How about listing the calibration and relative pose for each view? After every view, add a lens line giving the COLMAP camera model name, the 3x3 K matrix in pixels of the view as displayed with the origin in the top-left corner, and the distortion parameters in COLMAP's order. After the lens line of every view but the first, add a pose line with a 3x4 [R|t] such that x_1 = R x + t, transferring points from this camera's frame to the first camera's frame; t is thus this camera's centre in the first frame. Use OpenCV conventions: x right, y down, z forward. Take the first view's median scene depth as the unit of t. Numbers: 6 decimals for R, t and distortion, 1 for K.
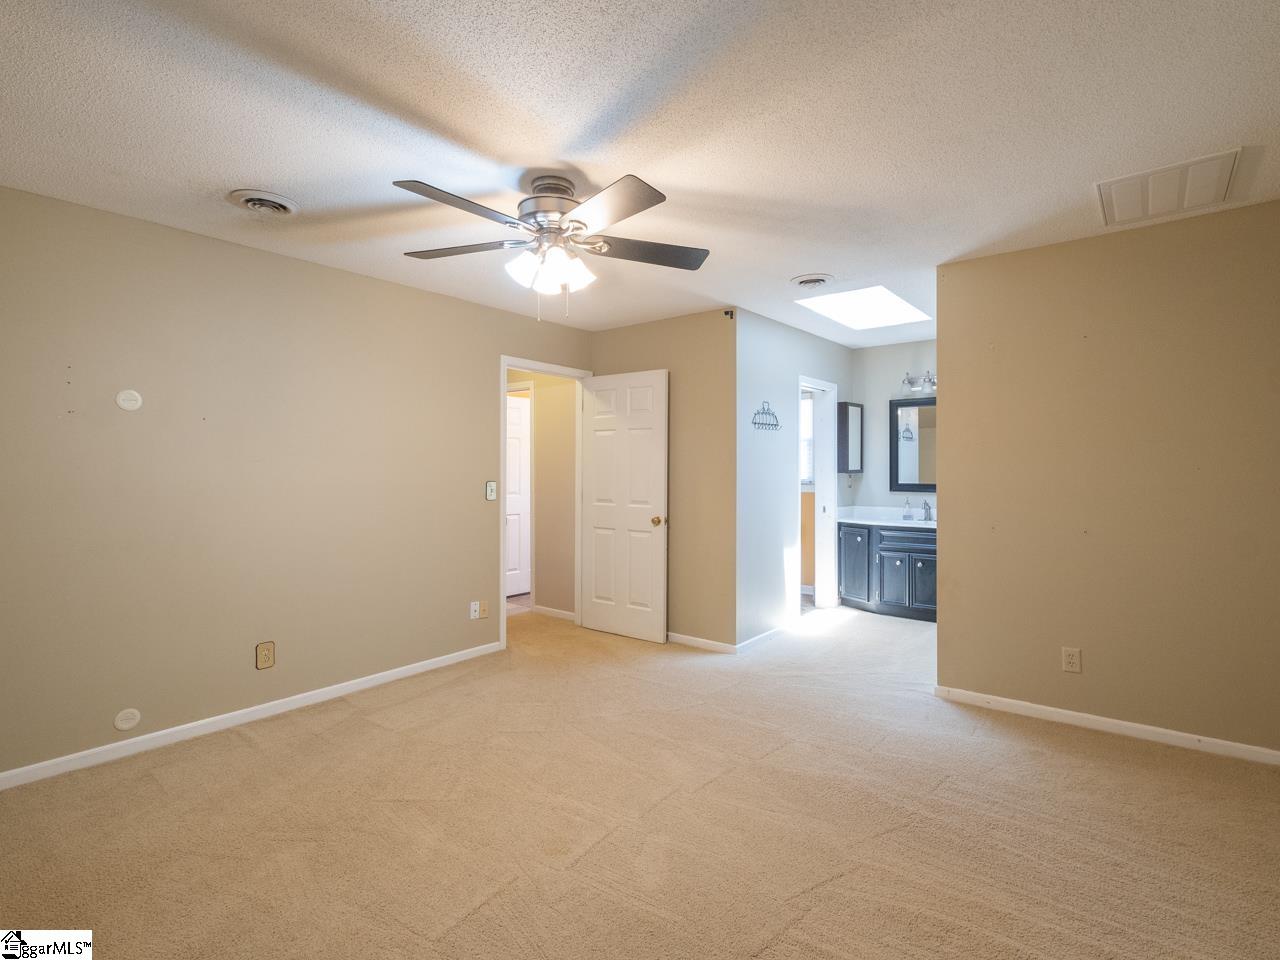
lens RADIAL K [[626.0, 0, 627.7], [0, 626.0, 476.1], [0, 0, 1]] dist [0.006203, -0.007245]
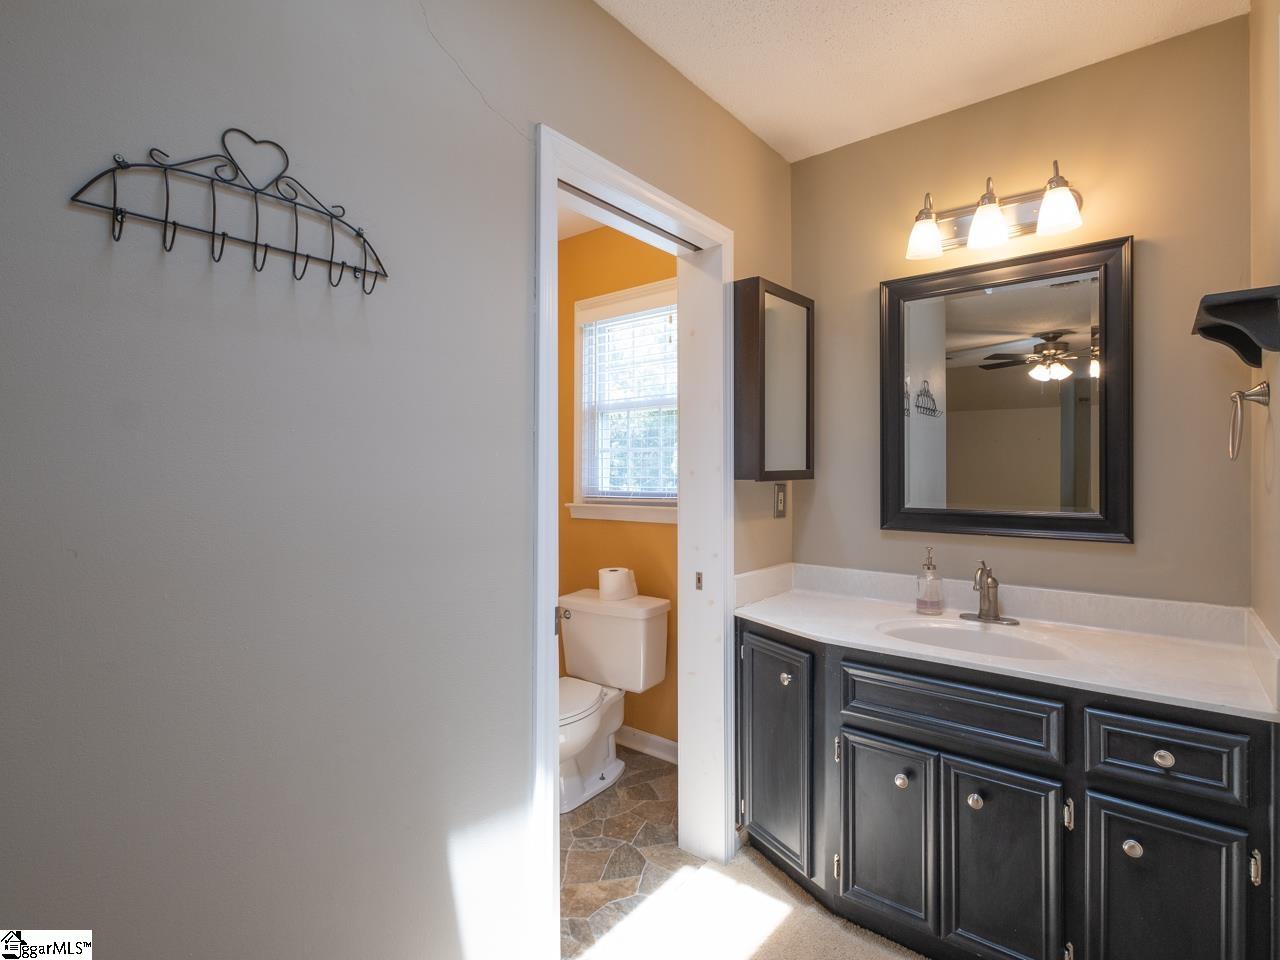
lens RADIAL K [[626.0, 0, 652.0], [0, 626.0, 477.8], [0, 0, 1]] dist [0.006203, -0.007245]
pose [[0.999835, 0.003476, 0.017816, 0.286753], [-0.003519, 0.999991, 0.002378, -0.006659], [-0.017808, -0.002440, 0.999838, 0.656617]]
